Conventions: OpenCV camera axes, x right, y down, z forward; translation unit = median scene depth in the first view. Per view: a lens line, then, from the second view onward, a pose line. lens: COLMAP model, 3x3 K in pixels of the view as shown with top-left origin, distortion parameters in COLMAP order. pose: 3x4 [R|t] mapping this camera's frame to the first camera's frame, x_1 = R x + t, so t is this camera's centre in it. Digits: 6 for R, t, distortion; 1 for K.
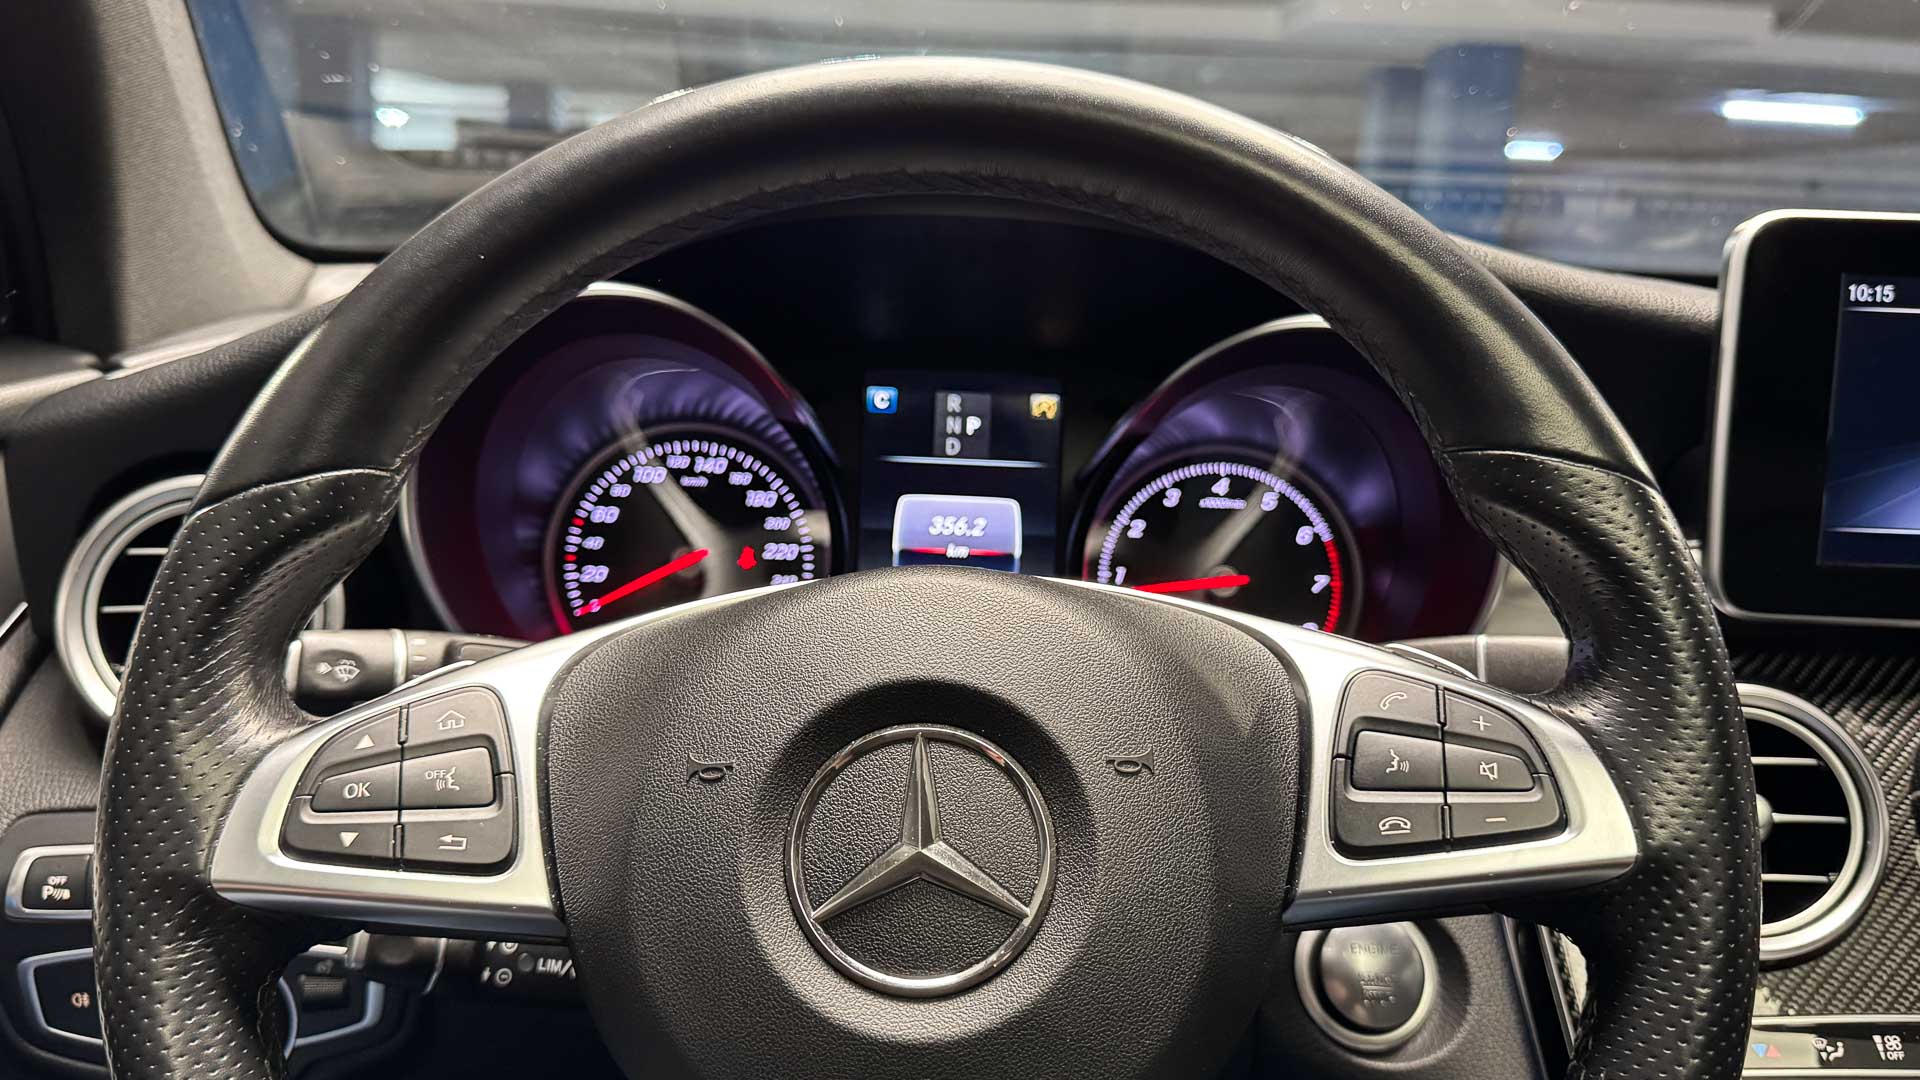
lens RADIAL K [[1578.6, 0, 976.5], [0, 1578.6, 538.5], [0, 0, 1]] dist [0.045933, -0.093790]
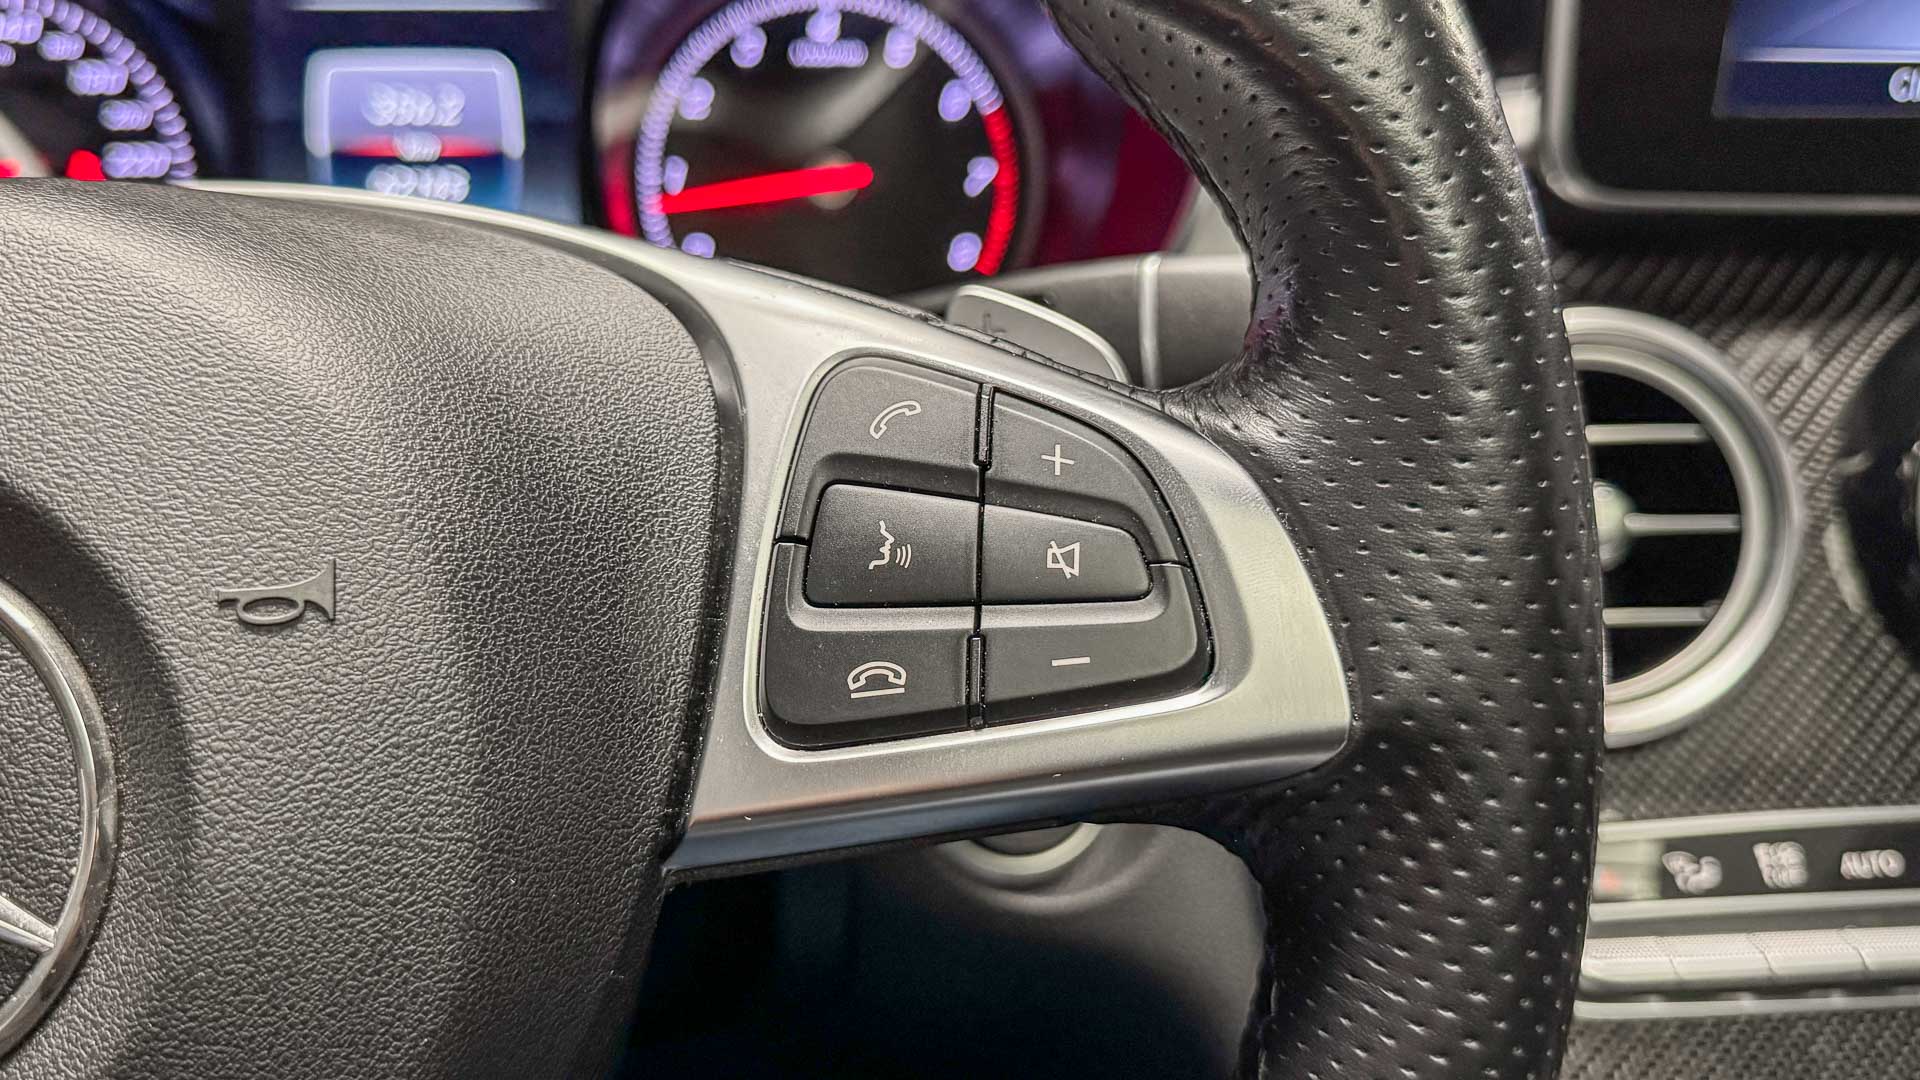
lens RADIAL K [[1578.6, 0, 950.4], [0, 1578.6, 526.6], [0, 0, 1]] dist [0.045933, -0.093790]
pose [[0.996796, -0.057341, 0.055771, 0.254292], [0.042338, 0.969761, 0.240356, 0.017684], [-0.067866, -0.237225, 0.969081, 0.518913]]
